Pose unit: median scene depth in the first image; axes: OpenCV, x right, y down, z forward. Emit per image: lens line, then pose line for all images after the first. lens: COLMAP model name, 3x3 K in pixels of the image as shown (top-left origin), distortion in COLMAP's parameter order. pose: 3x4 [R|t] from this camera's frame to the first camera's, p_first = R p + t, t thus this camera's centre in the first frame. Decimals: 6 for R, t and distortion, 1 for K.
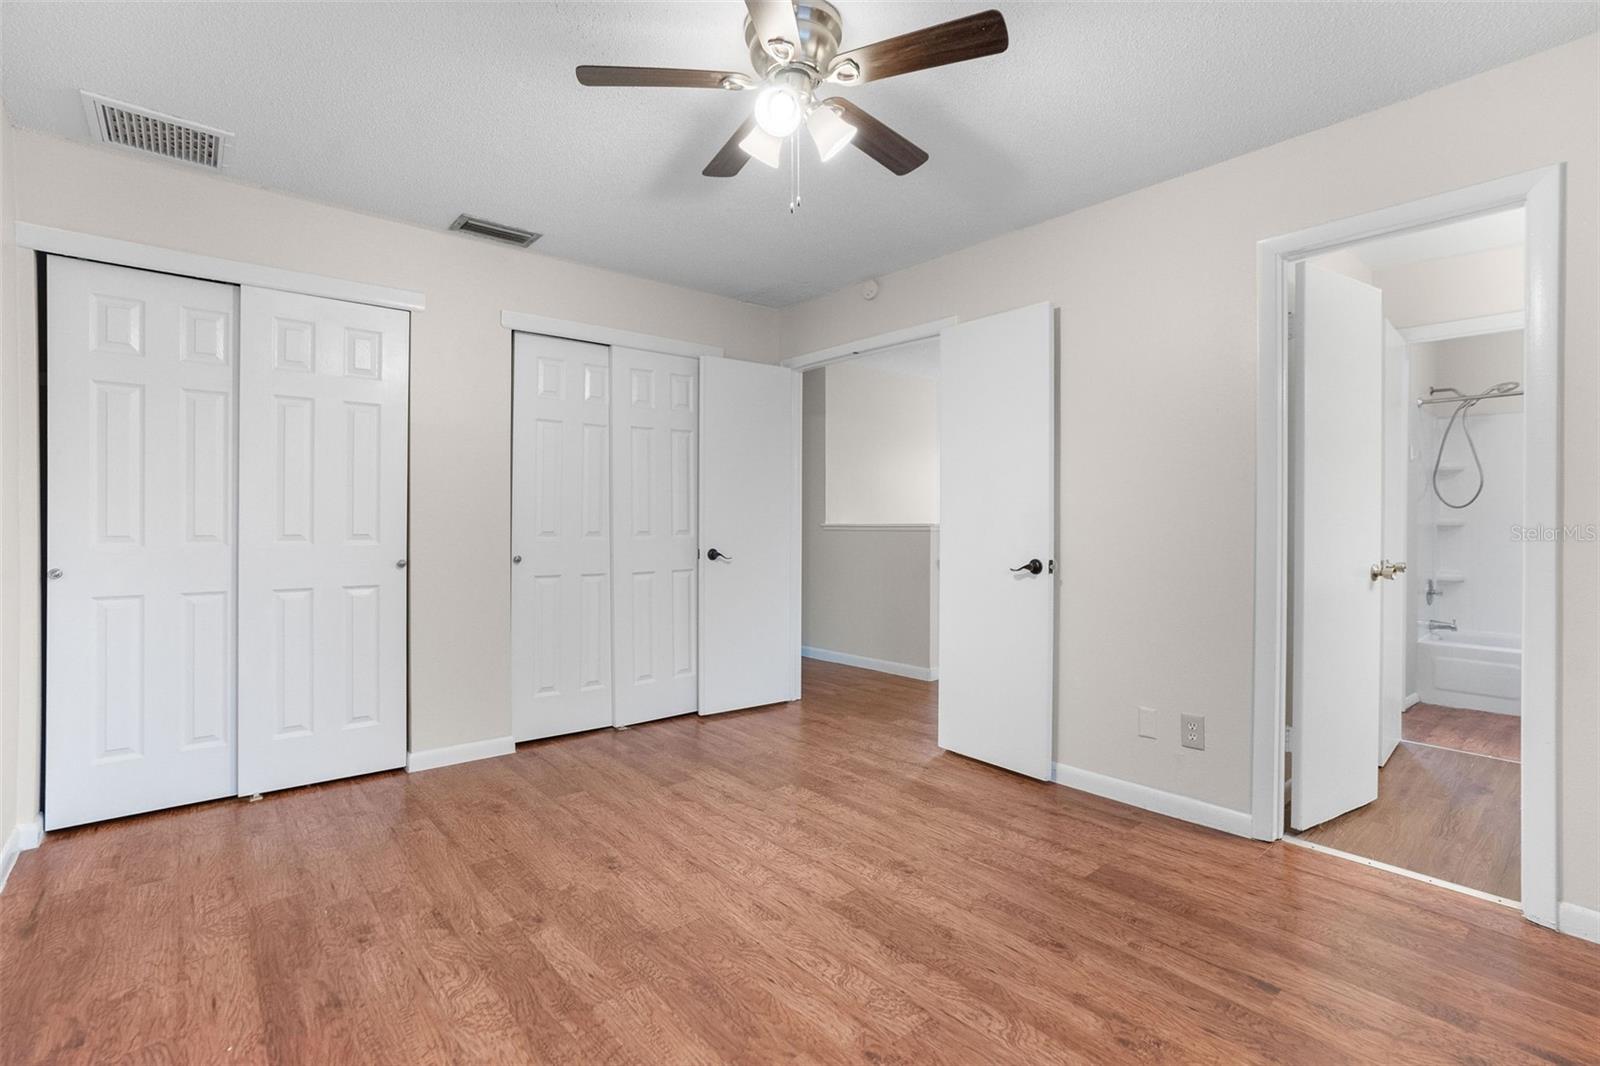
lens RADIAL K [[743.7, 0, 795.4], [0, 743.7, 519.4], [0, 0, 1]] dist [-0.018821, 0.003436]
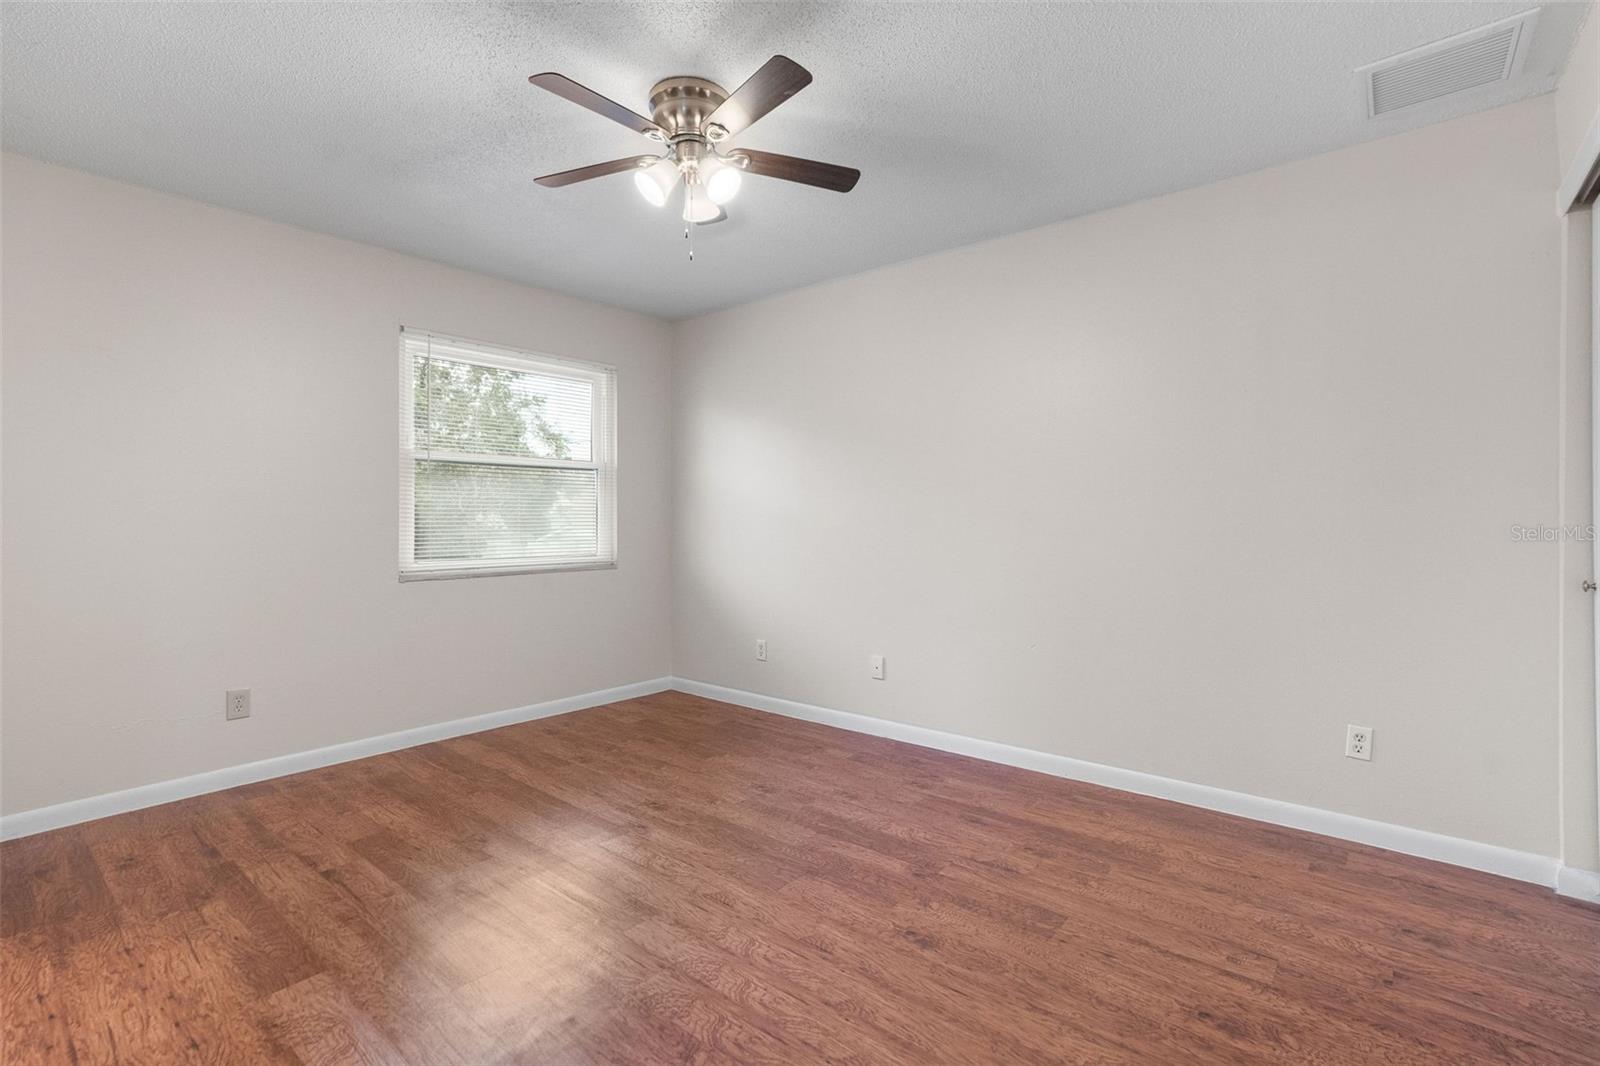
lens RADIAL K [[743.7, 0, 790.2], [0, 743.7, 534.8], [0, 0, 1]] dist [-0.018821, 0.003436]
pose [[-0.987949, 0.000103, -0.154779, 0.020096], [-0.002381, 0.999871, 0.015865, 0.003423], [0.154761, 0.016042, -0.987822, 1.953610]]
